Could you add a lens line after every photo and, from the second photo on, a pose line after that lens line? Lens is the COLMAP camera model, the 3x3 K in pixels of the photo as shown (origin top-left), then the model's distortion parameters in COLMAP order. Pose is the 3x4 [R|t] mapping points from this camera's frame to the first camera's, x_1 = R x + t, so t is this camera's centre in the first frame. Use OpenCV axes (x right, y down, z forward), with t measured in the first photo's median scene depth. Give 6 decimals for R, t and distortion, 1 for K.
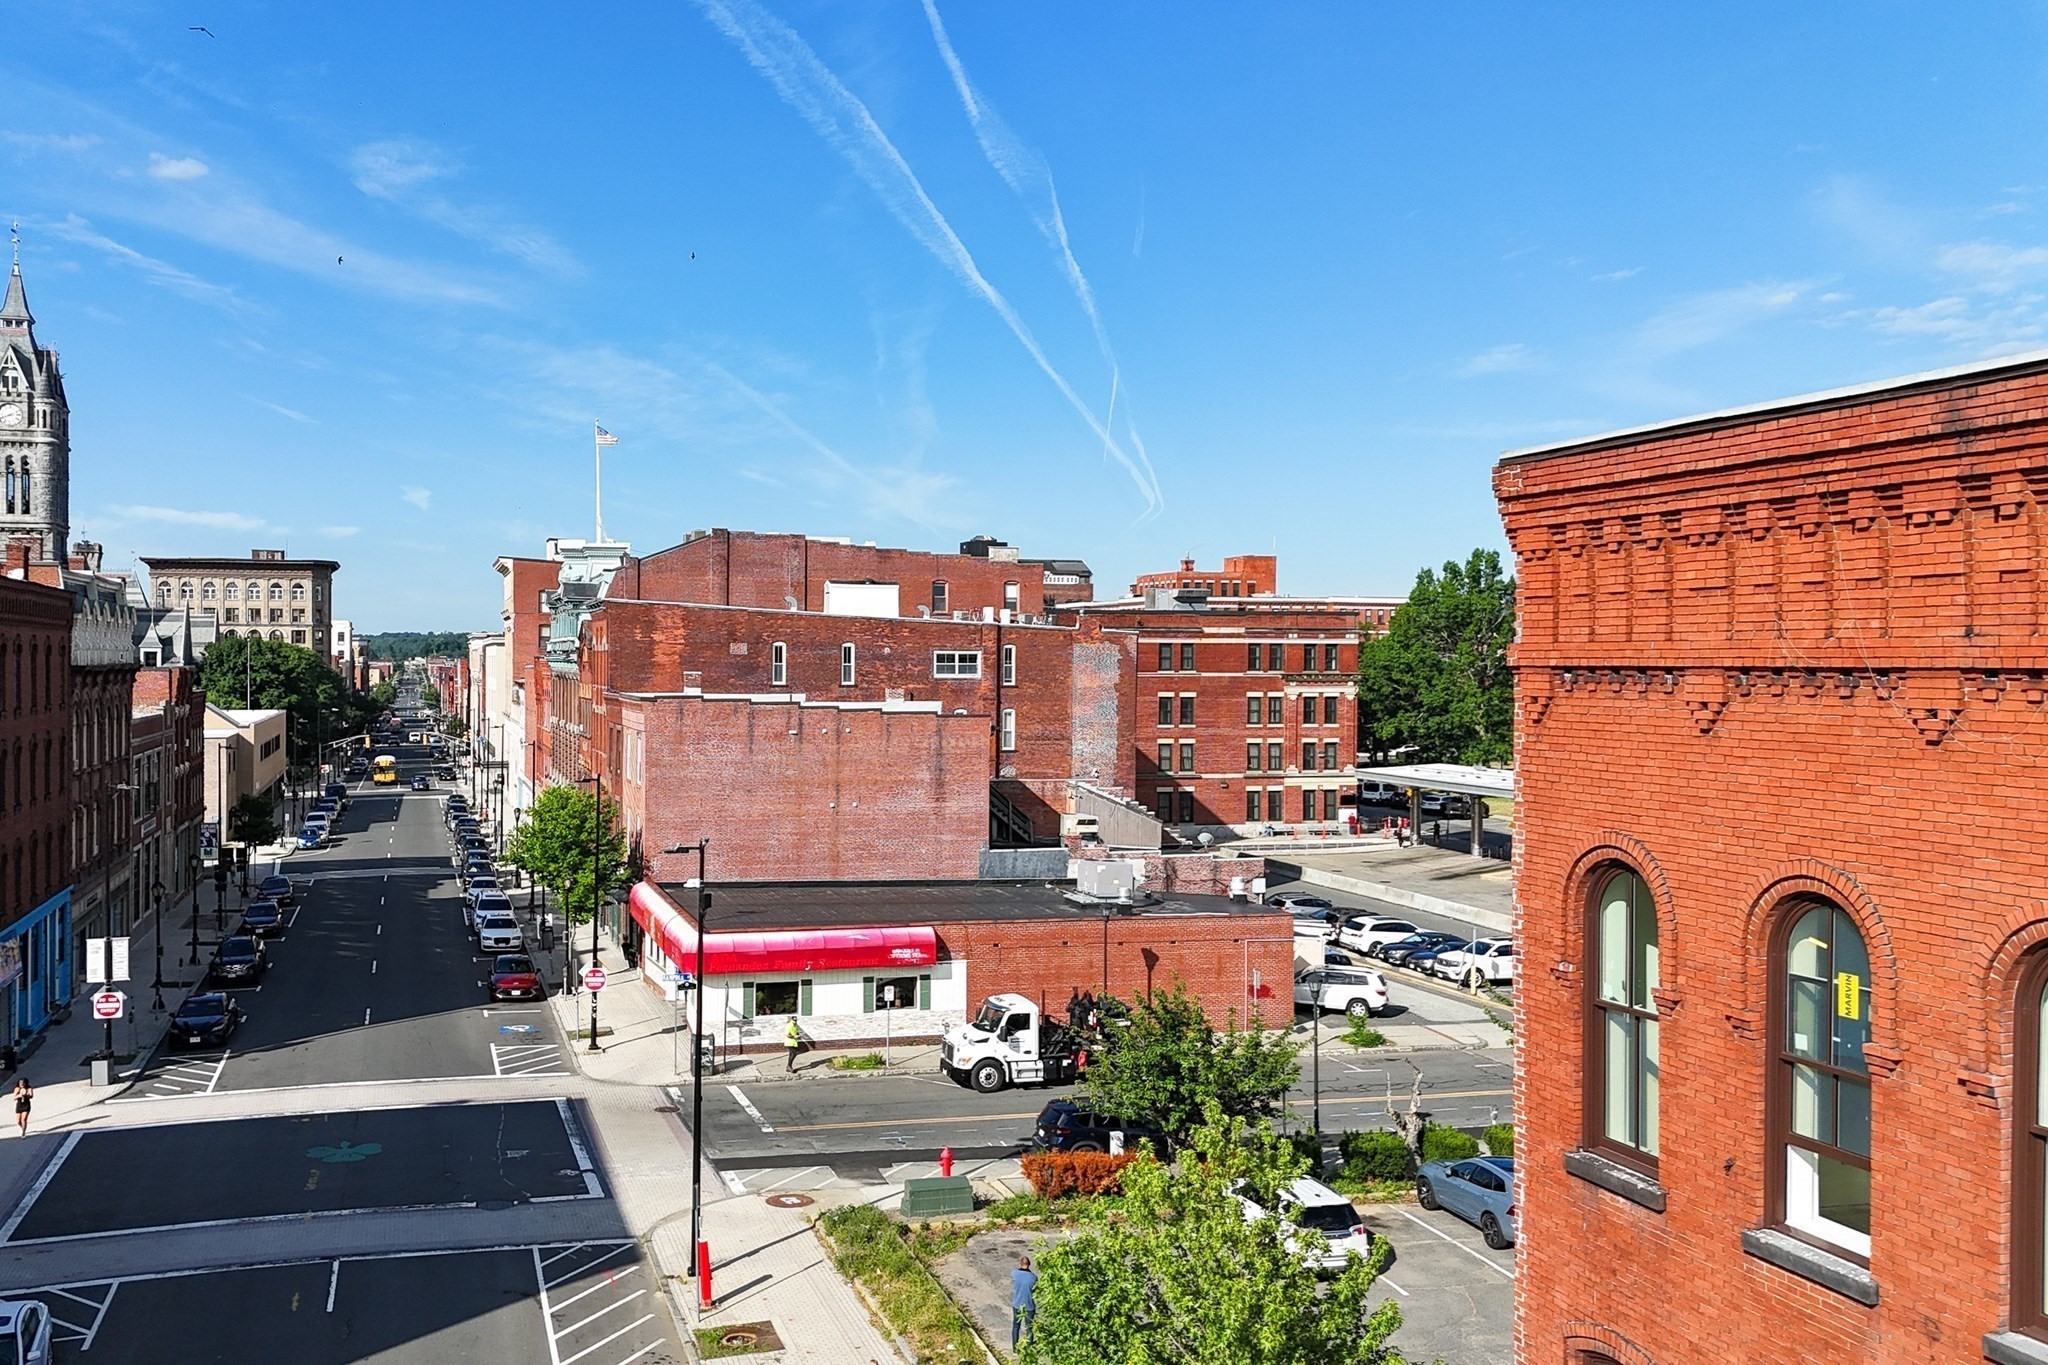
lens RADIAL K [[2176.0, 0, 1029.7], [0, 2176.0, 687.9], [0, 0, 1]] dist [0.070970, 0.000000]
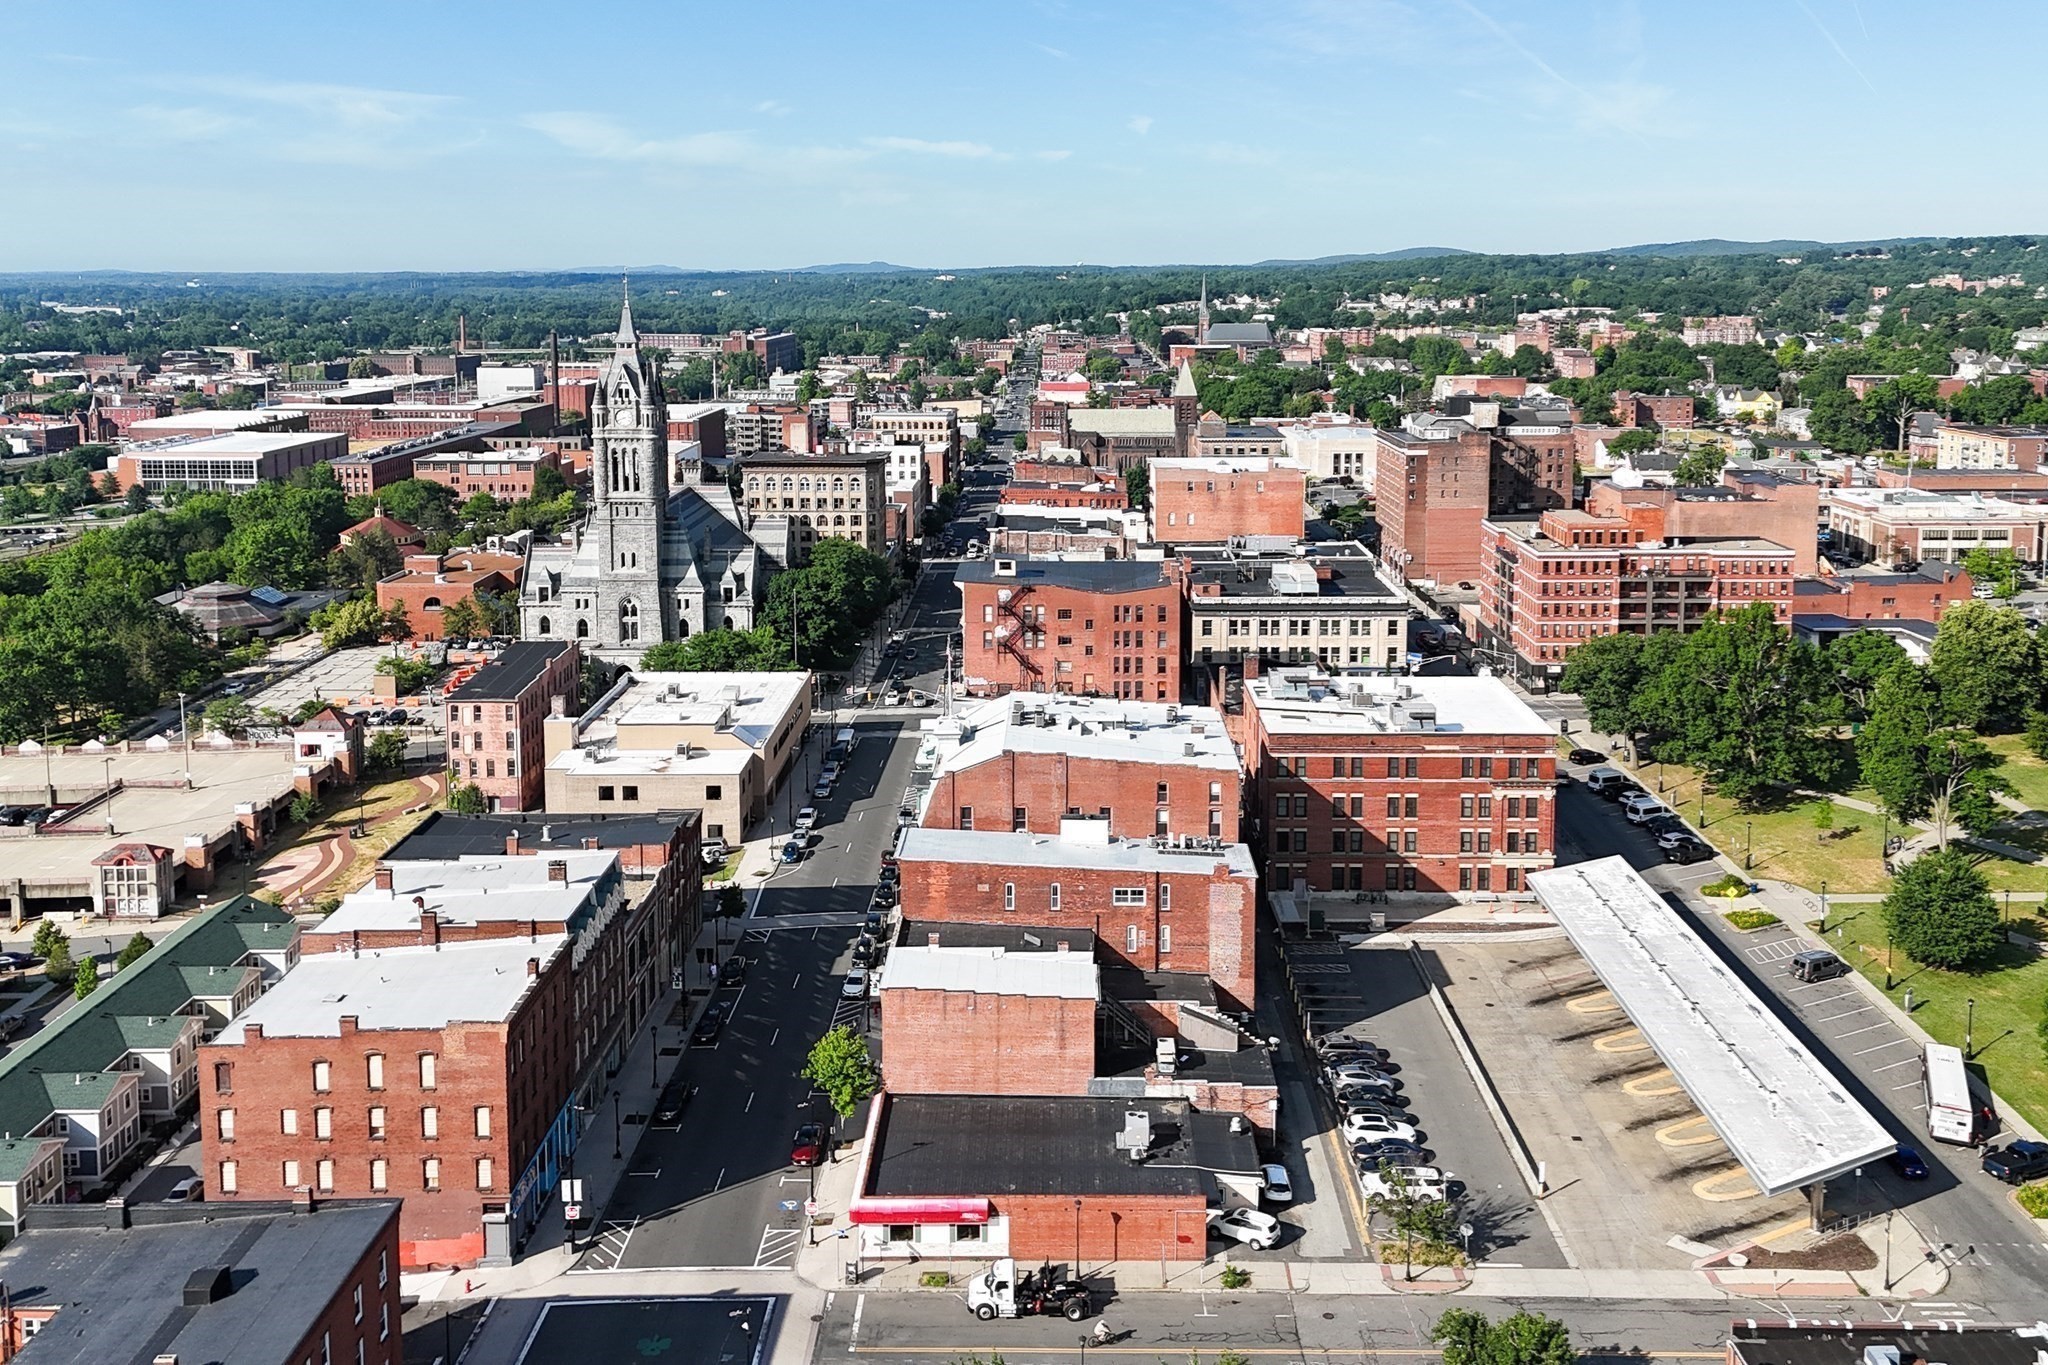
lens RADIAL K [[2176.0, 0, 1019.6], [0, 2176.0, 673.1], [0, 0, 1]] dist [0.070970, 0.000000]
pose [[0.958792, 0.042425, -0.280922, 0.308351], [0.000676, 0.988445, 0.151582, -0.389816], [0.284107, -0.145525, 0.947684, -0.421126]]
